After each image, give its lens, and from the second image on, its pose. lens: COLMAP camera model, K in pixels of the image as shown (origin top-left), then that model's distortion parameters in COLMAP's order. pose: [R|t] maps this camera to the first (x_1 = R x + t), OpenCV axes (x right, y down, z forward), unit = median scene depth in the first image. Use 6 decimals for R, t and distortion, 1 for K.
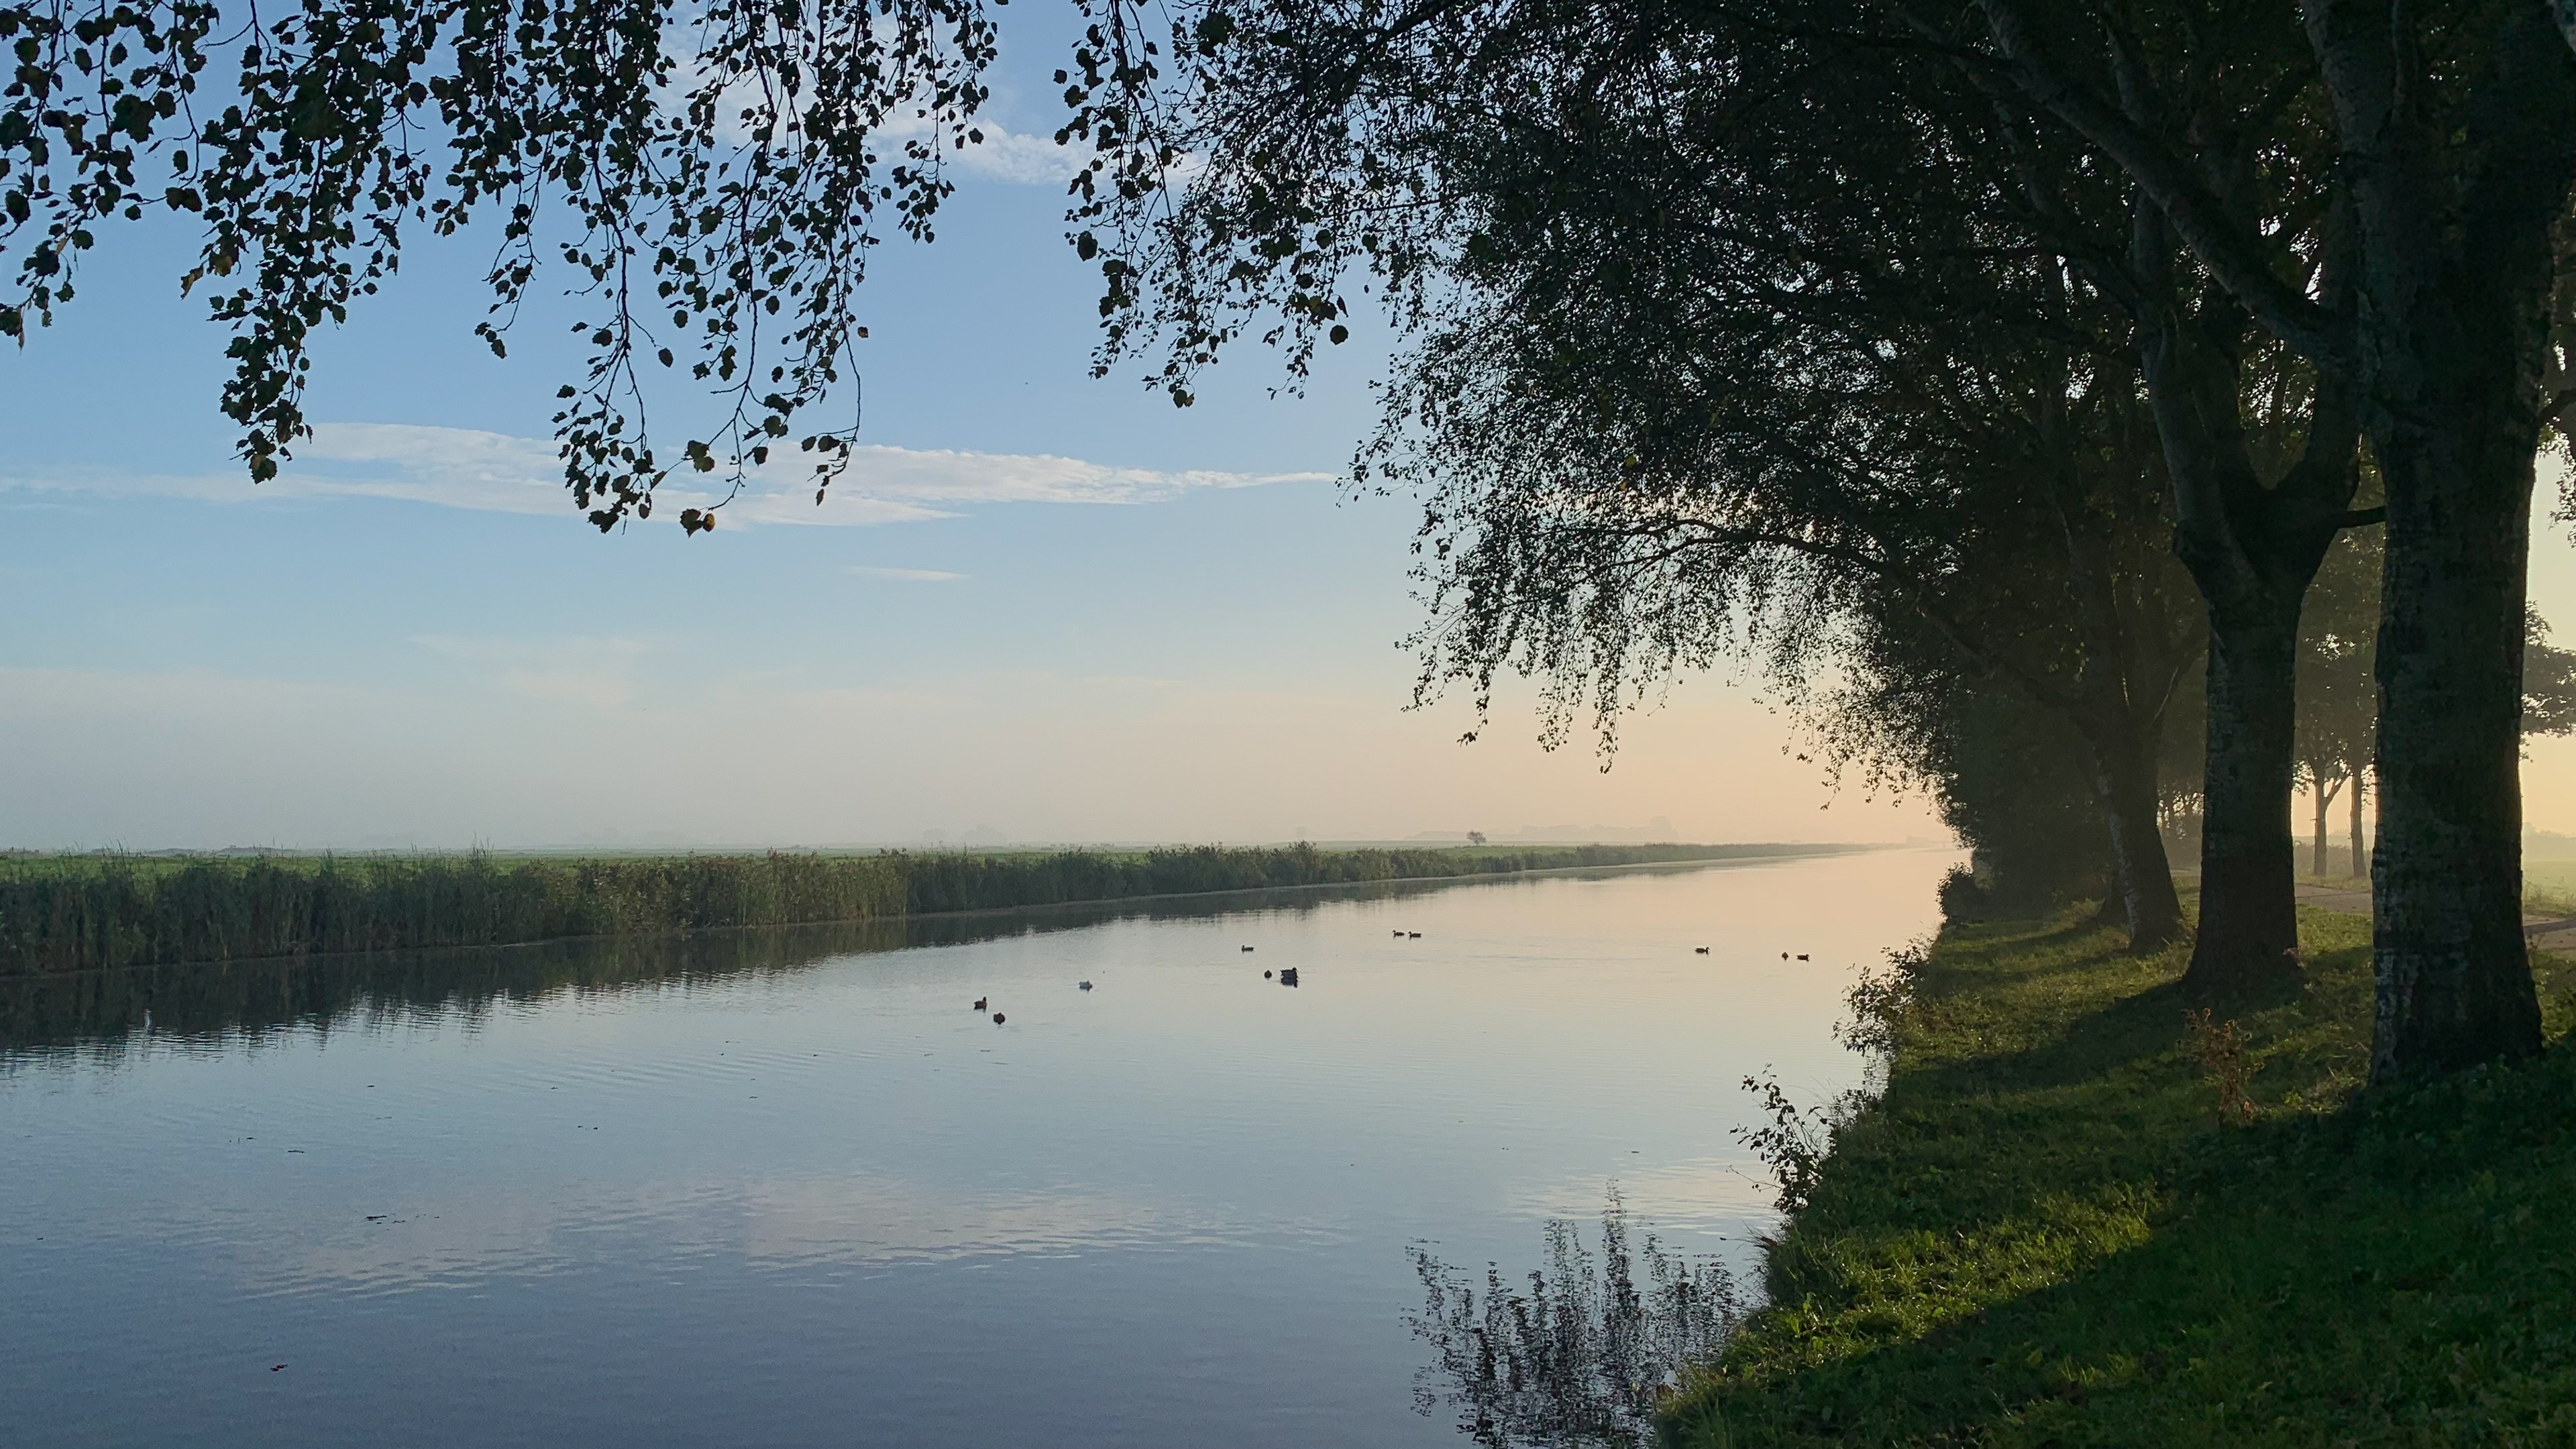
lens RADIAL K [[2160.2, 0, 1303.4], [0, 2160.2, 690.2], [0, 0, 1]] dist [0.164038, -0.541373]
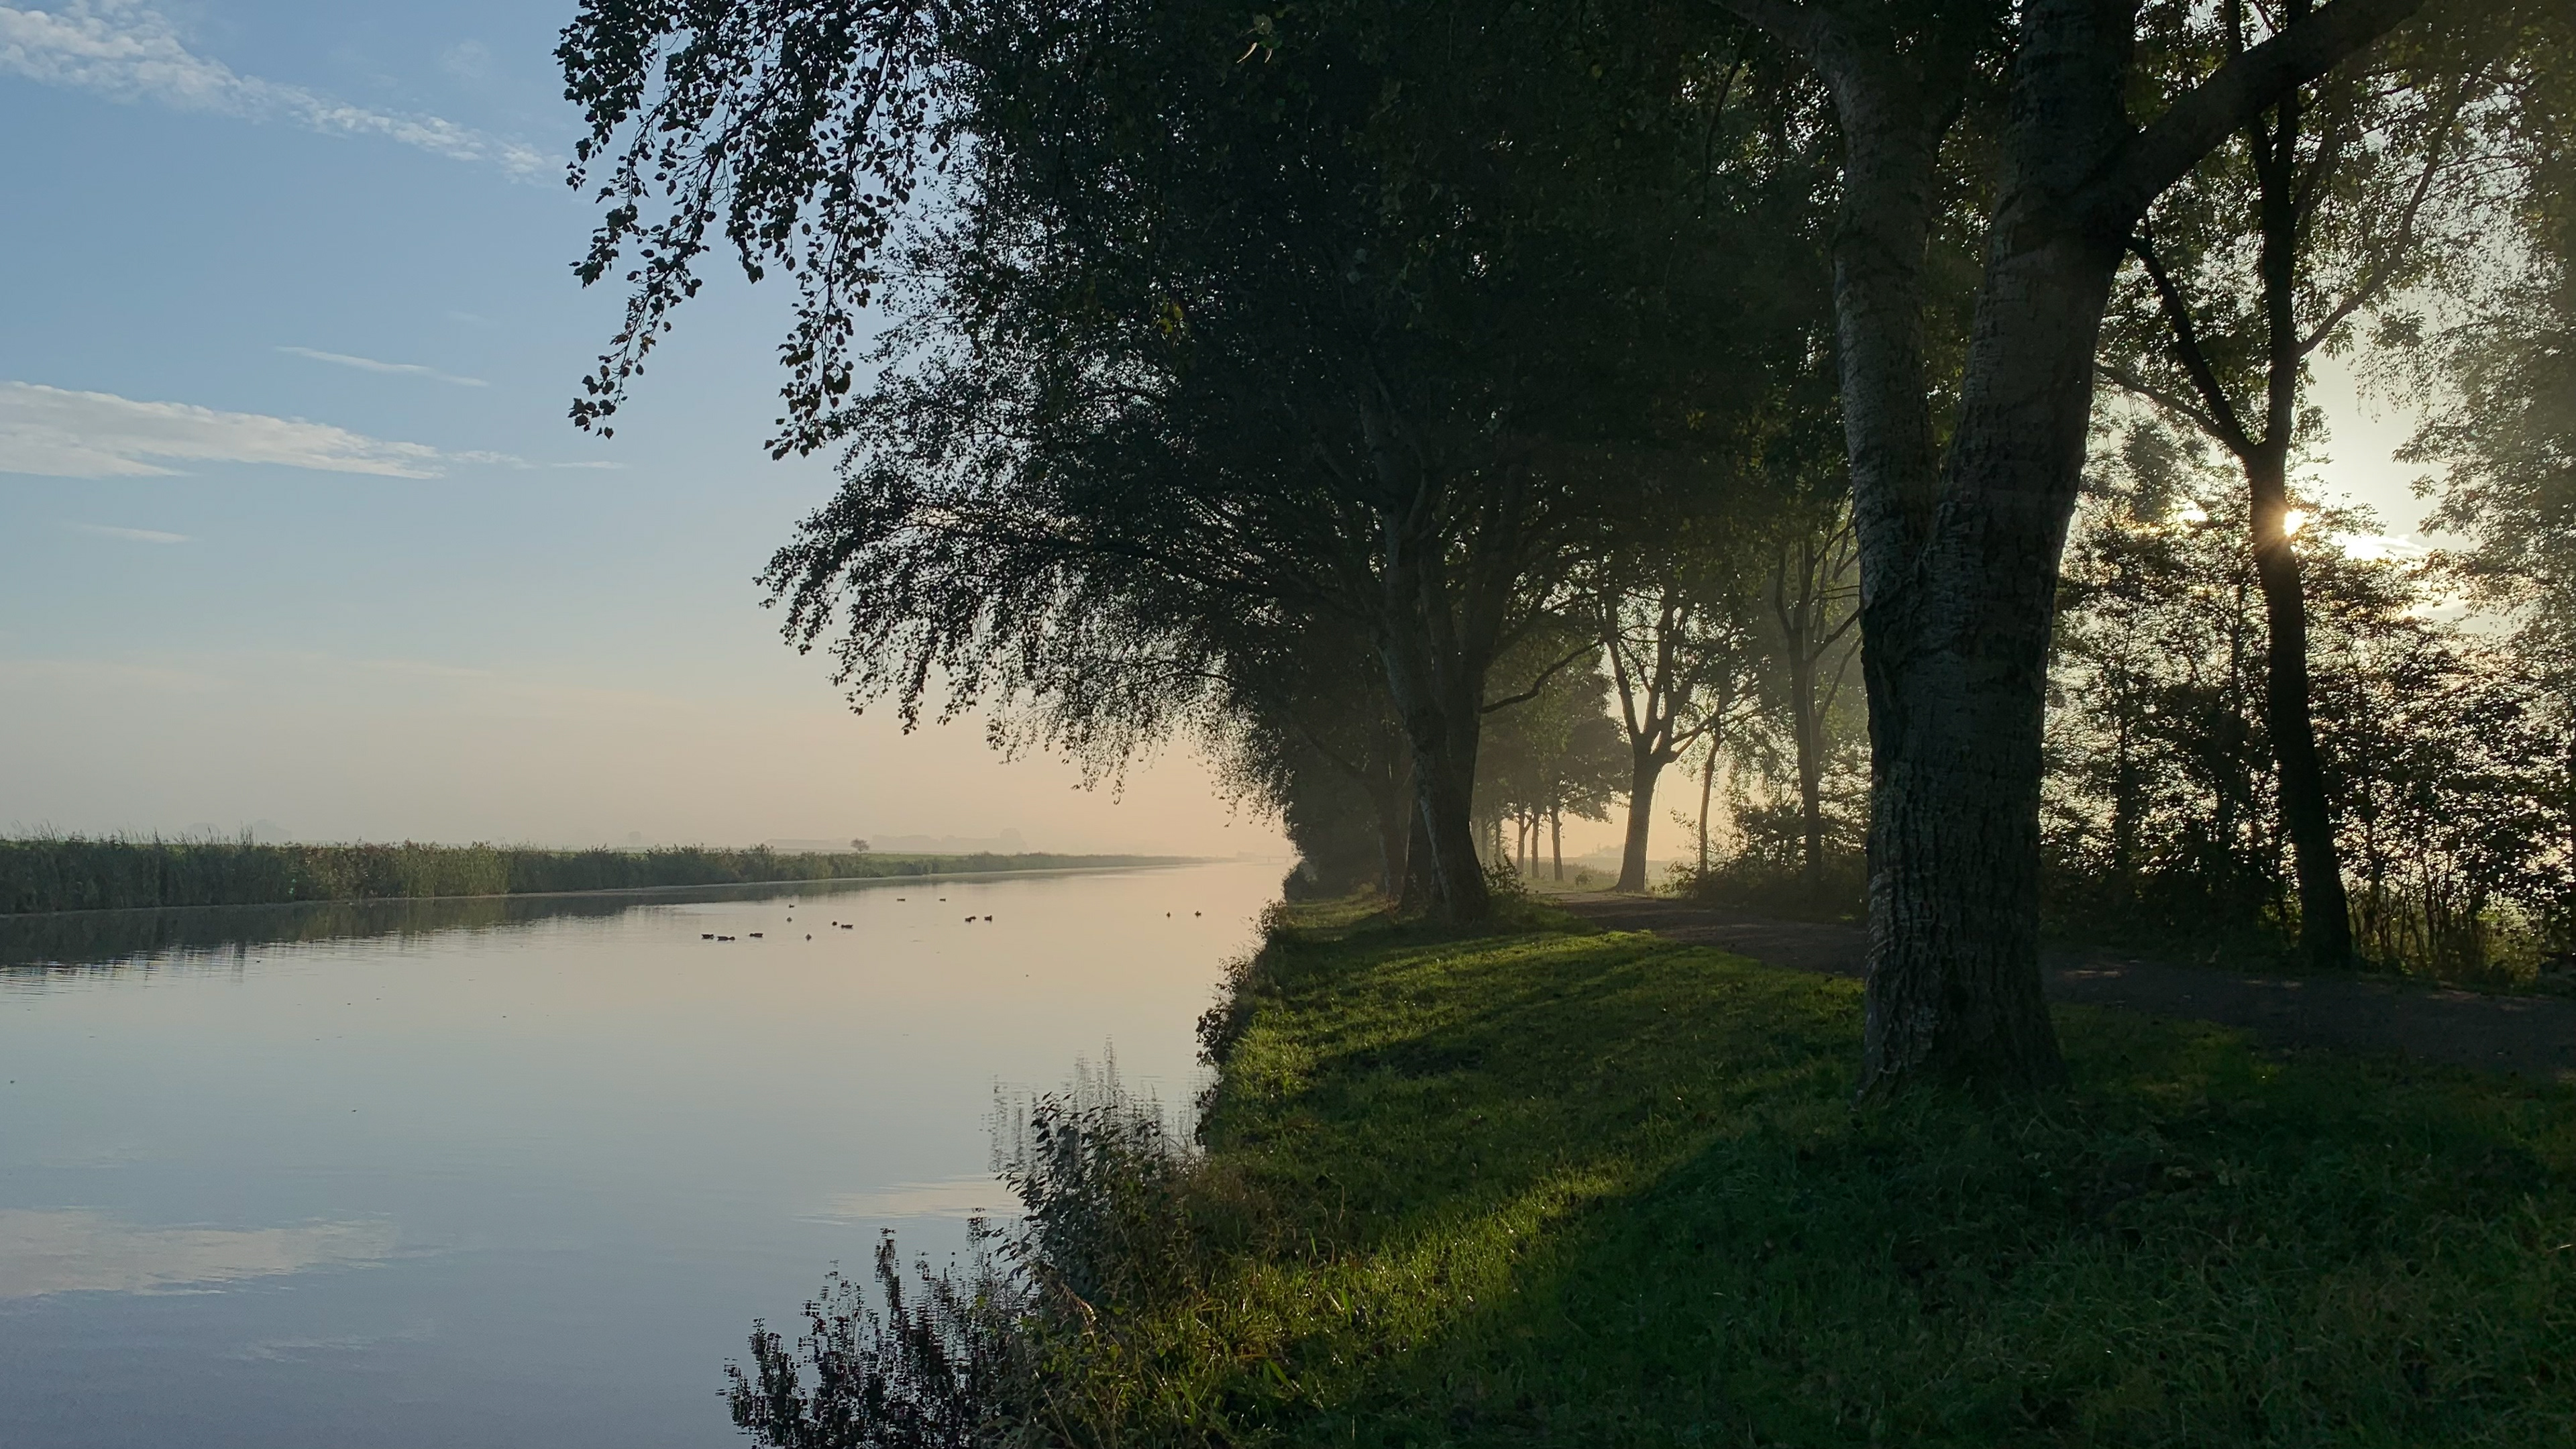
lens RADIAL K [[2160.2, 0, 1303.4], [0, 2160.2, 690.2], [0, 0, 1]] dist [0.164038, -0.541373]
pose [[0.948970, 0.041211, 0.312661, -0.137025], [-0.039570, 0.999150, -0.011594, -0.020198], [-0.312873, -0.001370, 0.949794, -0.347559]]
